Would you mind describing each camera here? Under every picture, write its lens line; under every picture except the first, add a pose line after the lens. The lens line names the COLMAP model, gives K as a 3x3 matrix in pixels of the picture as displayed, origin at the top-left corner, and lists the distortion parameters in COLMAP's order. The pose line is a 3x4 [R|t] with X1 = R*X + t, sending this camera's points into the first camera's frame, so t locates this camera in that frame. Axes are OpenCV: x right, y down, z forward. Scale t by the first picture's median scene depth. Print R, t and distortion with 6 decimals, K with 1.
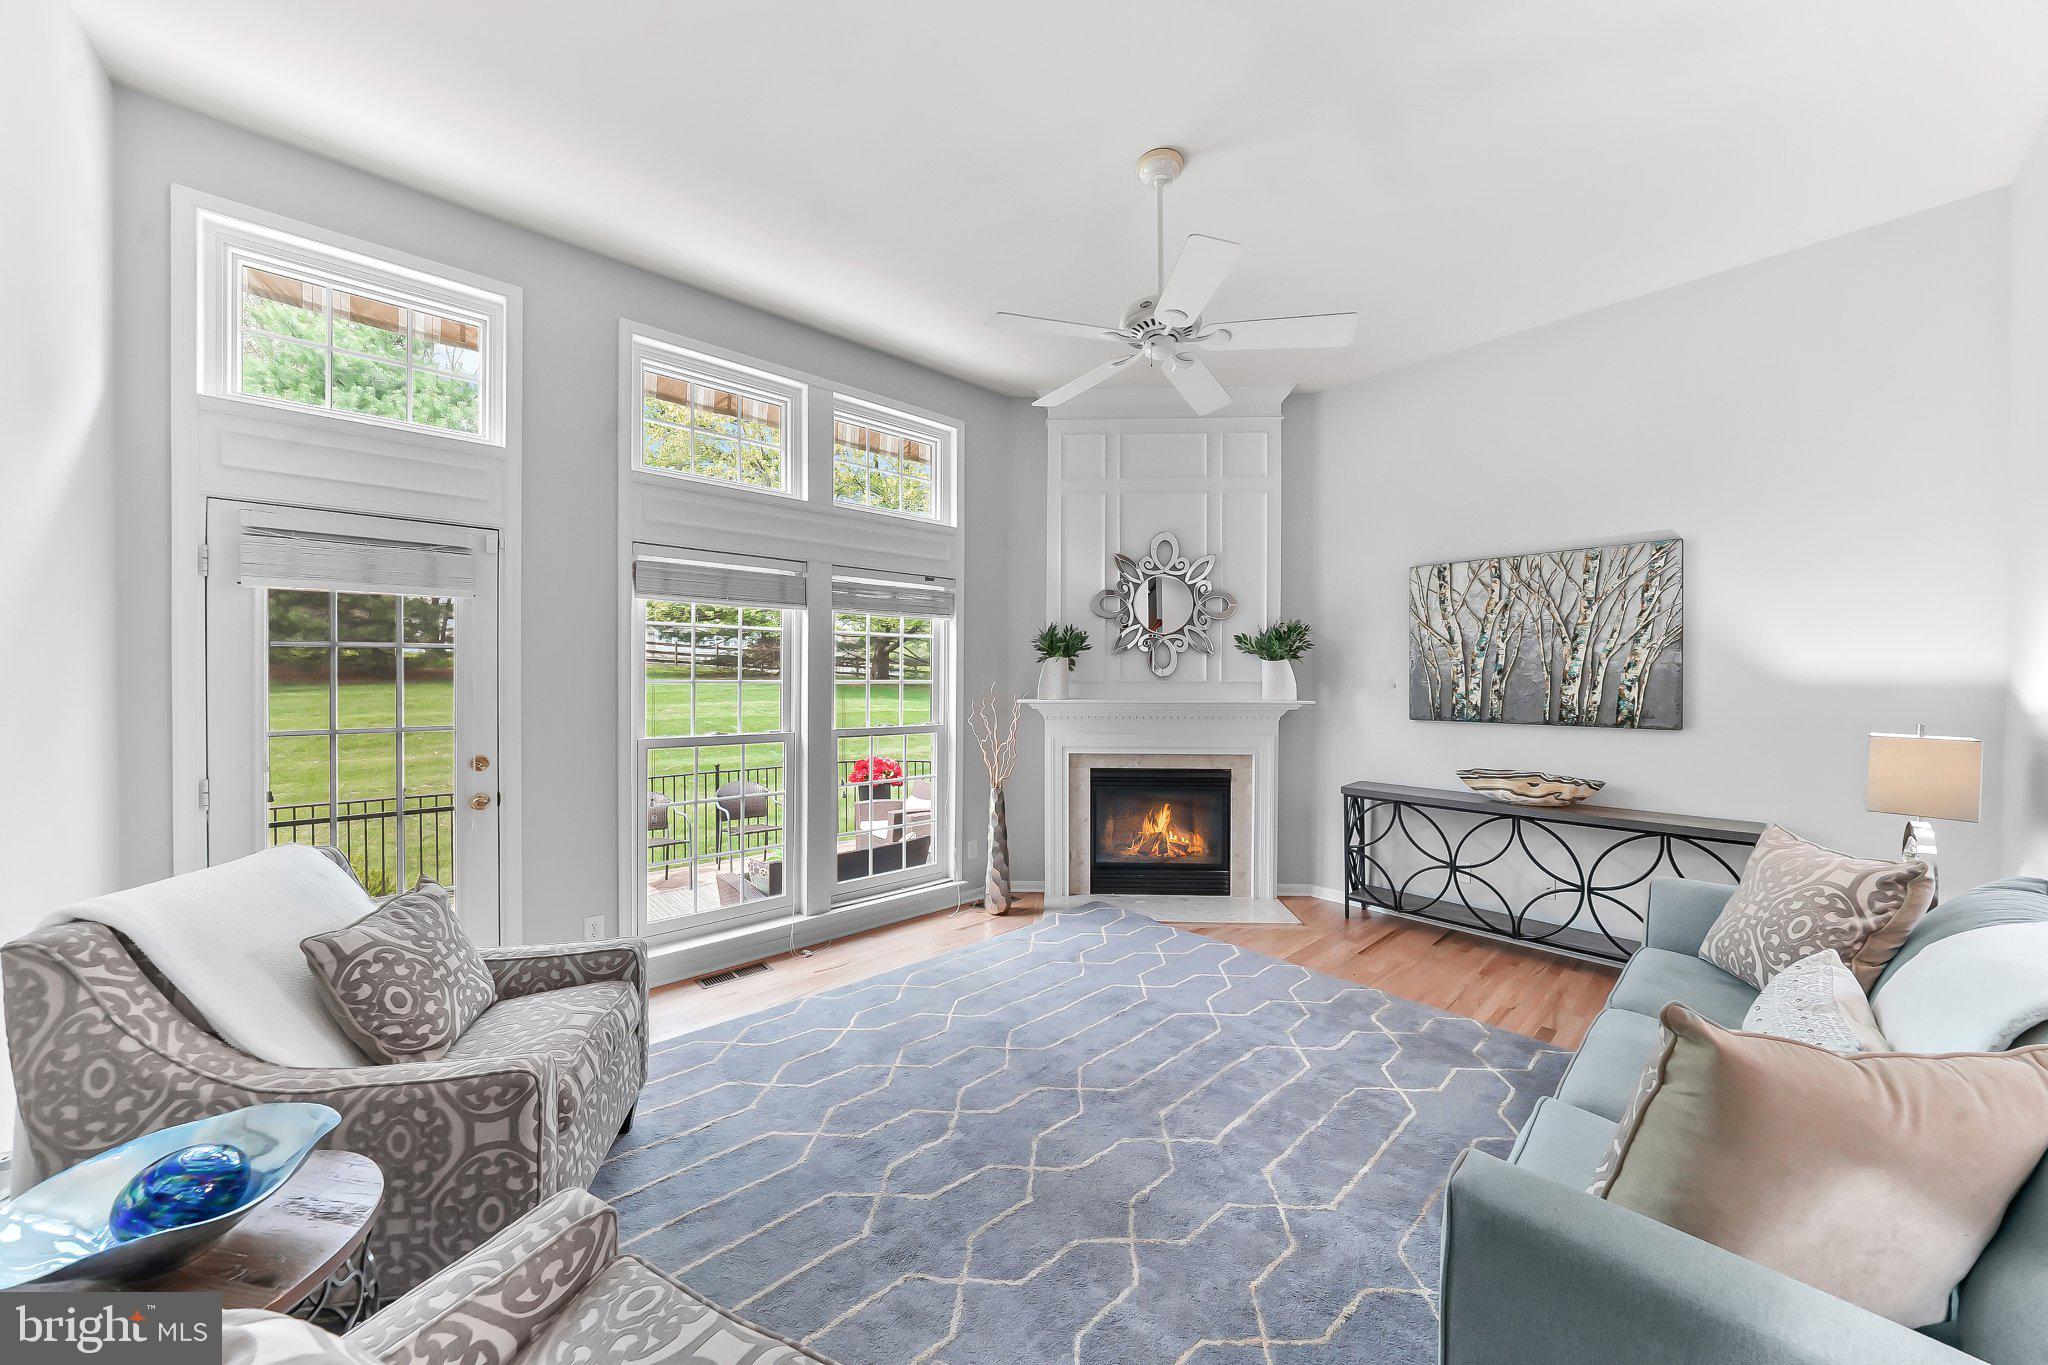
lens RADIAL K [[697.6, 0, 1025.4], [0, 697.6, 687.5], [0, 0, 1]] dist [-0.017528, 0.000022]
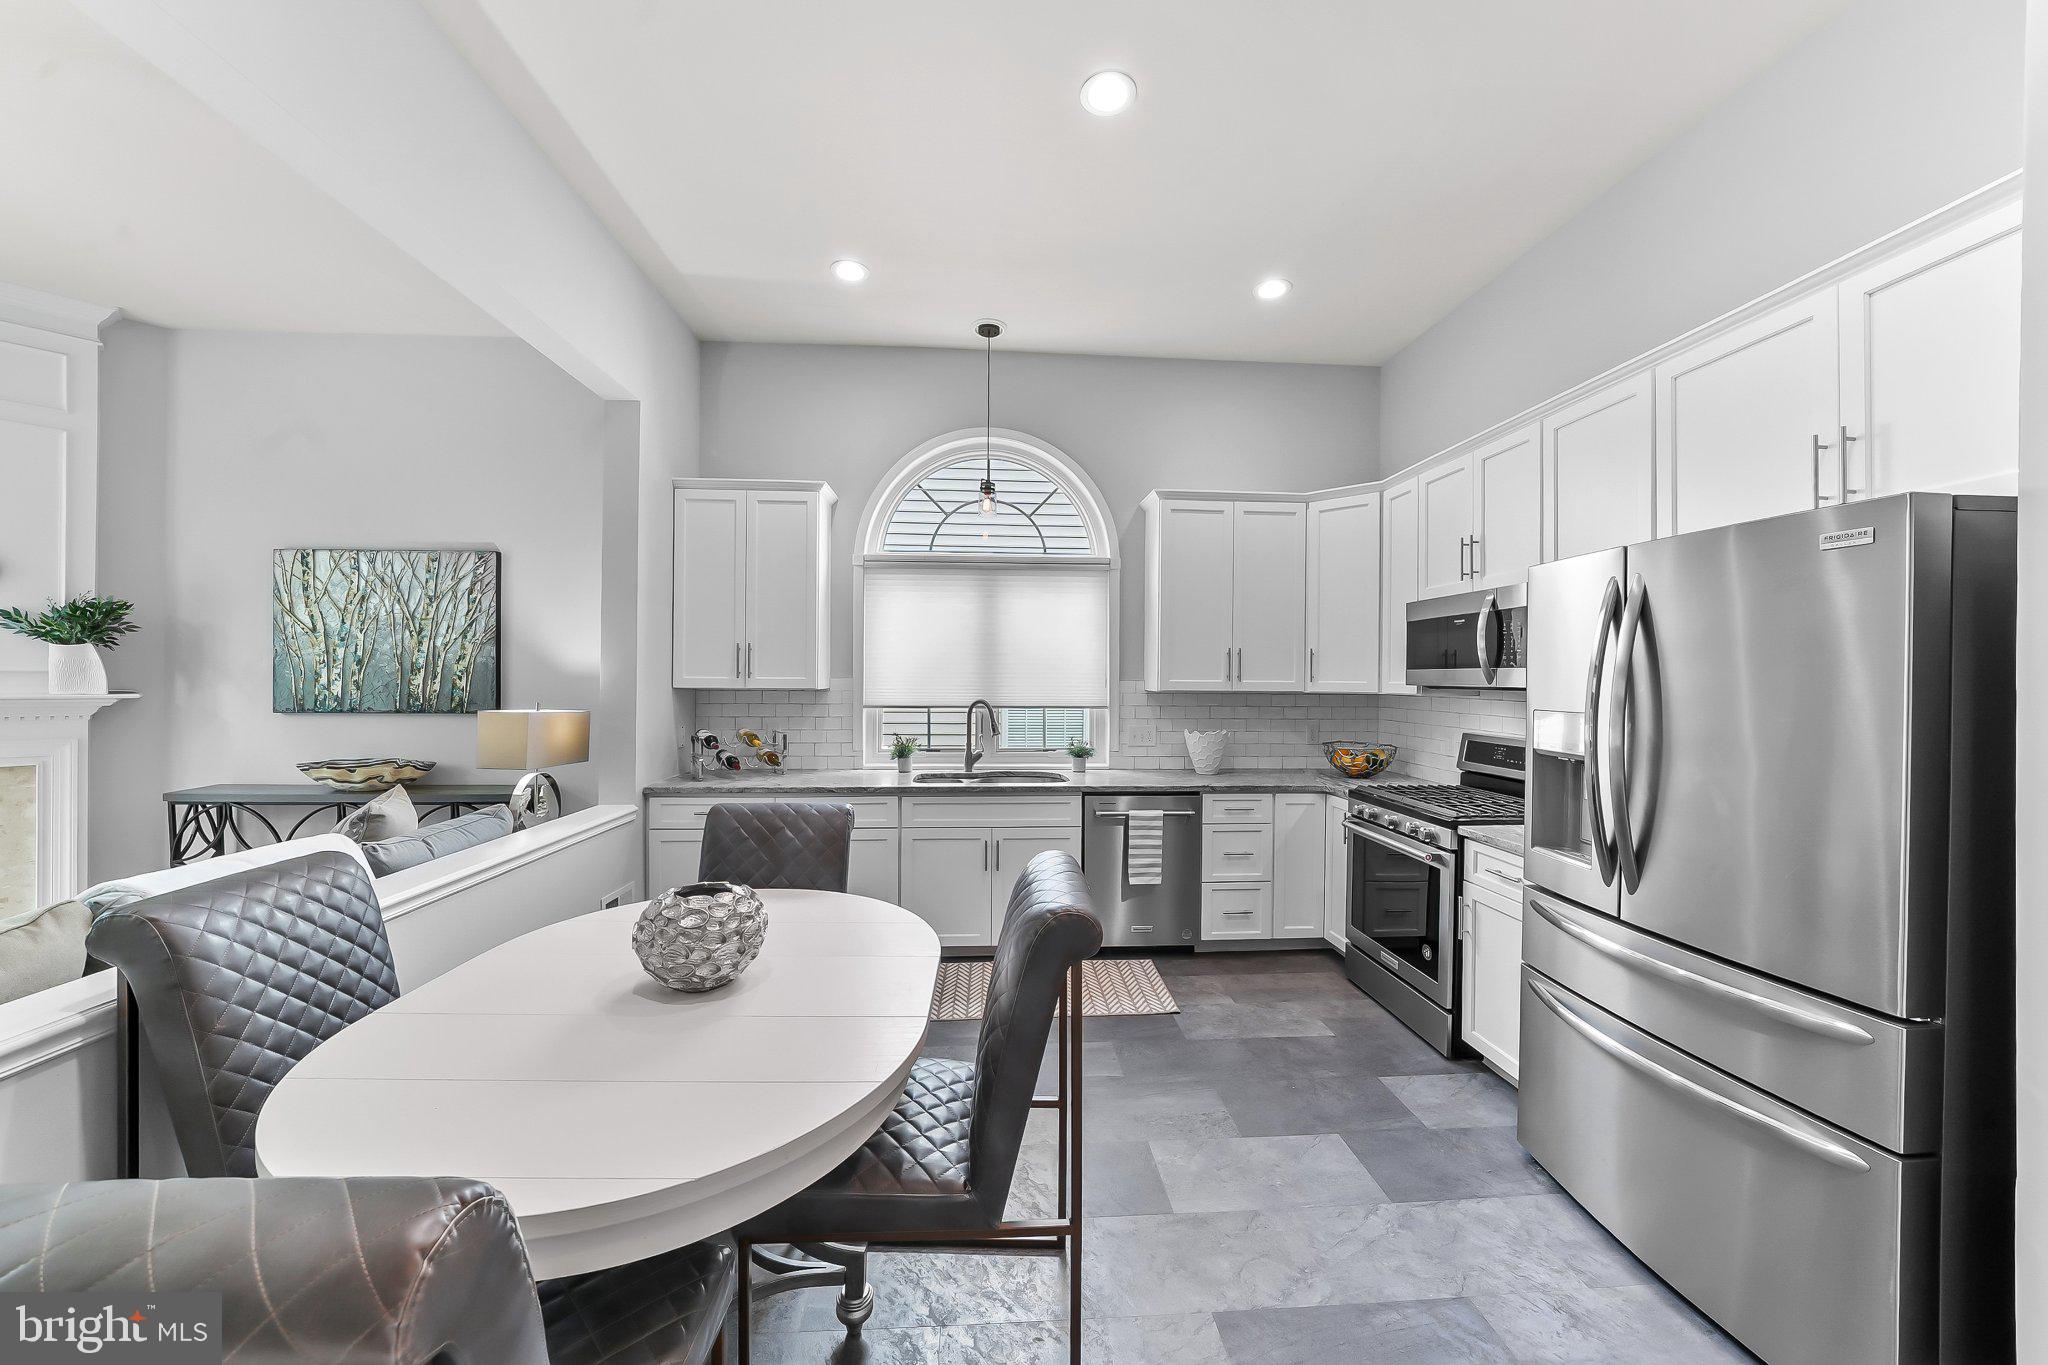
lens RADIAL K [[719.5, 0, 1024.0], [0, 719.5, 682.5], [0, 0, 1]] dist [-0.018094, 0.001995]
pose [[0.624987, -0.000821, 0.780635, 0.488231], [0.005427, 0.999980, -0.003292, 0.015256], [-0.780616, 0.006294, 0.624979, -0.408522]]
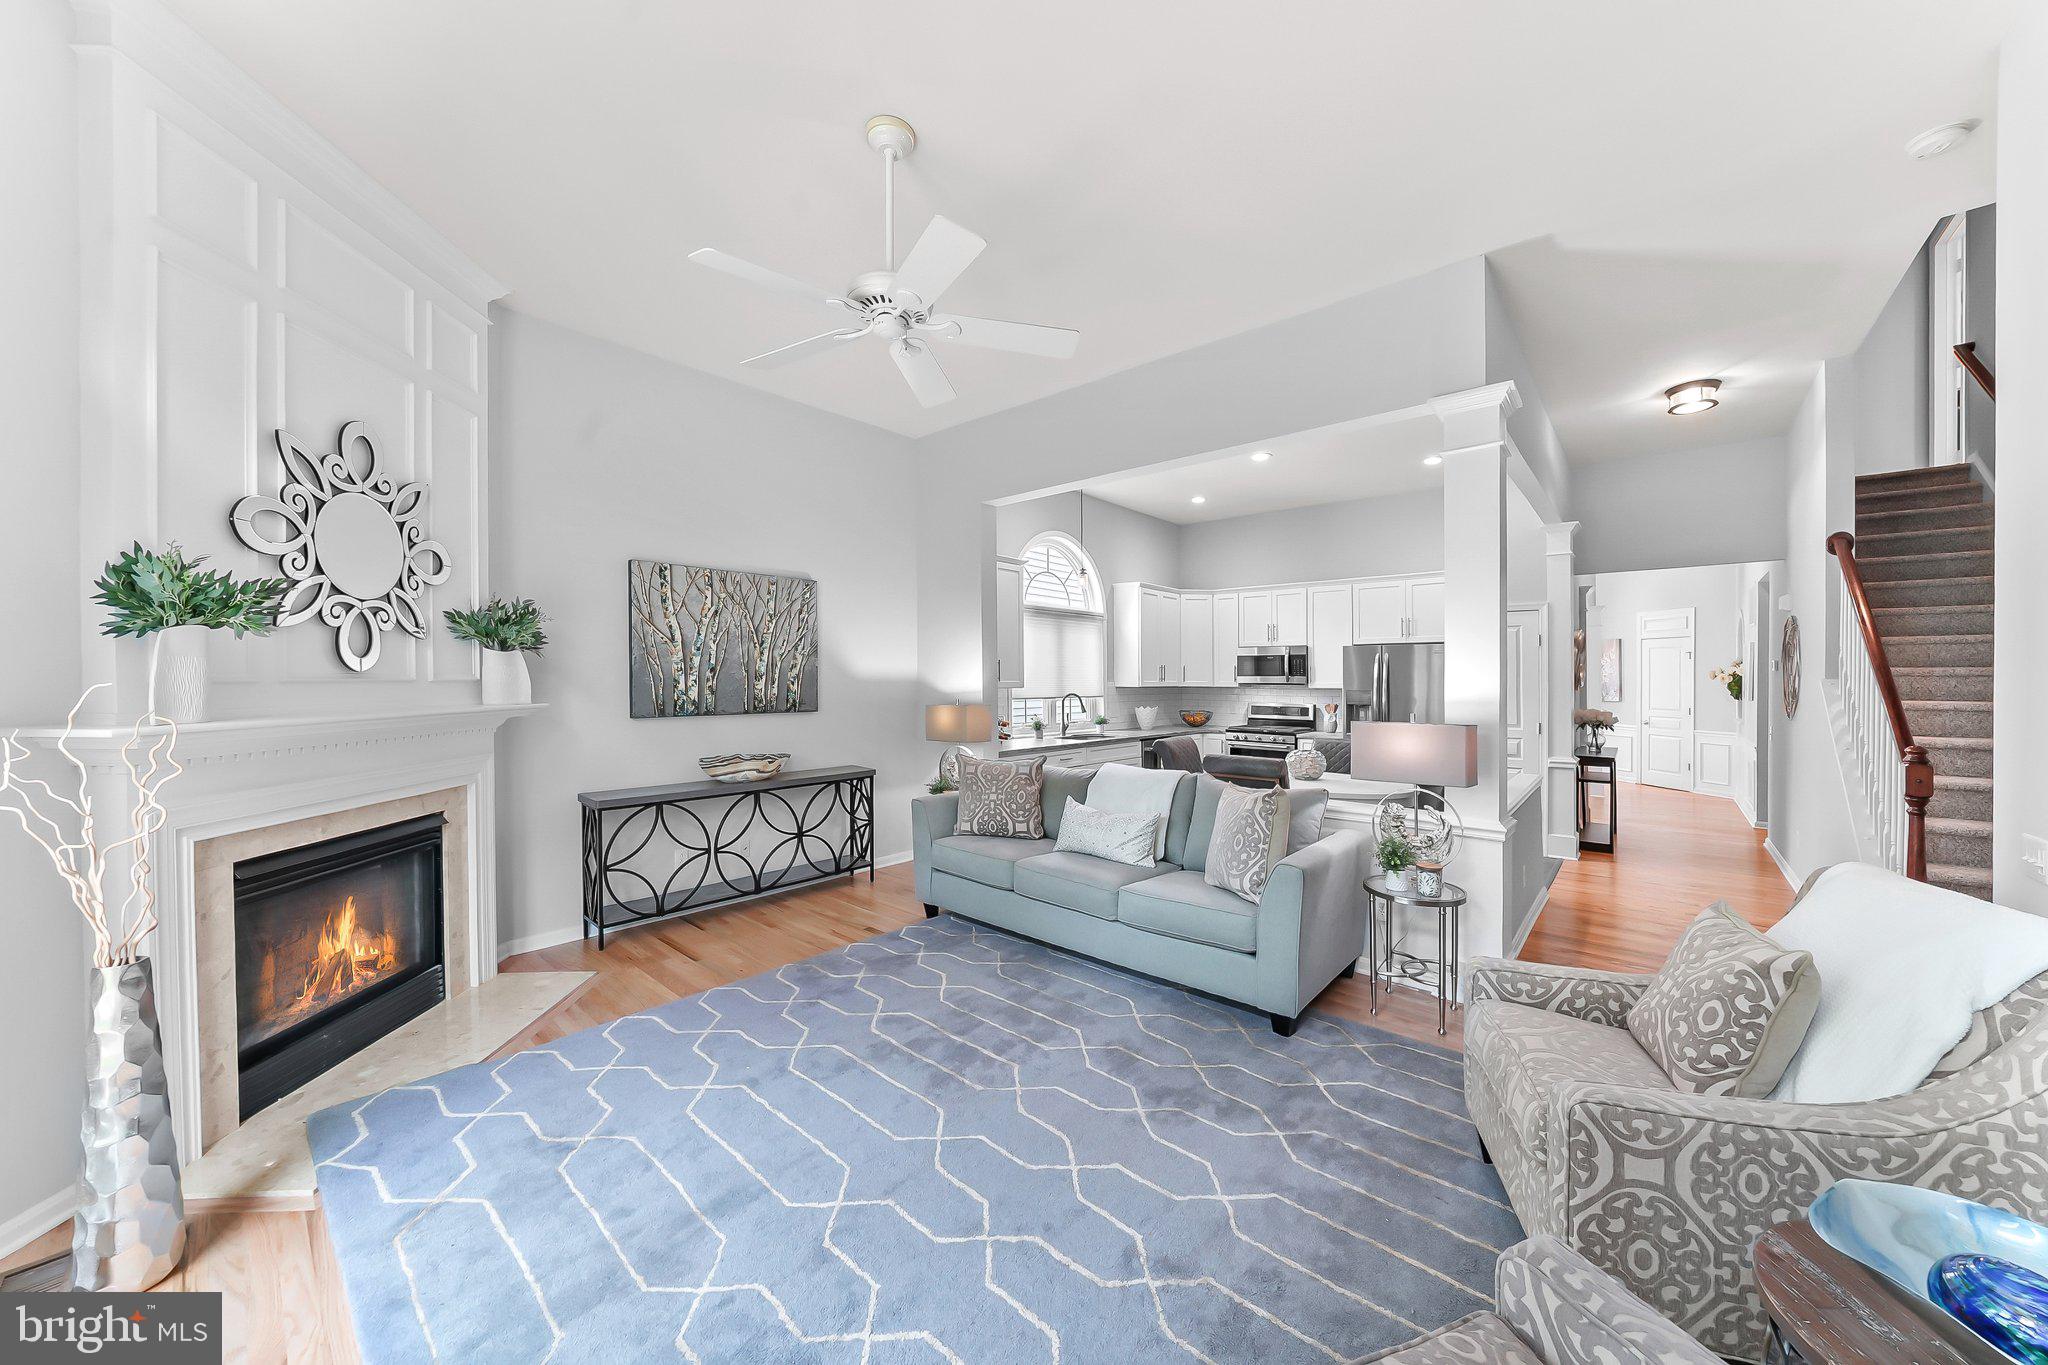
lens RADIAL K [[715.1, 0, 1019.1], [0, 715.1, 685.6], [0, 0, 1]] dist [-0.023634, 0.000095]
pose [[-0.101578, -0.011727, 0.994758, -0.523170], [0.010691, 0.999860, 0.012879, -0.006775], [-0.994770, 0.011944, -0.101439, 0.624607]]
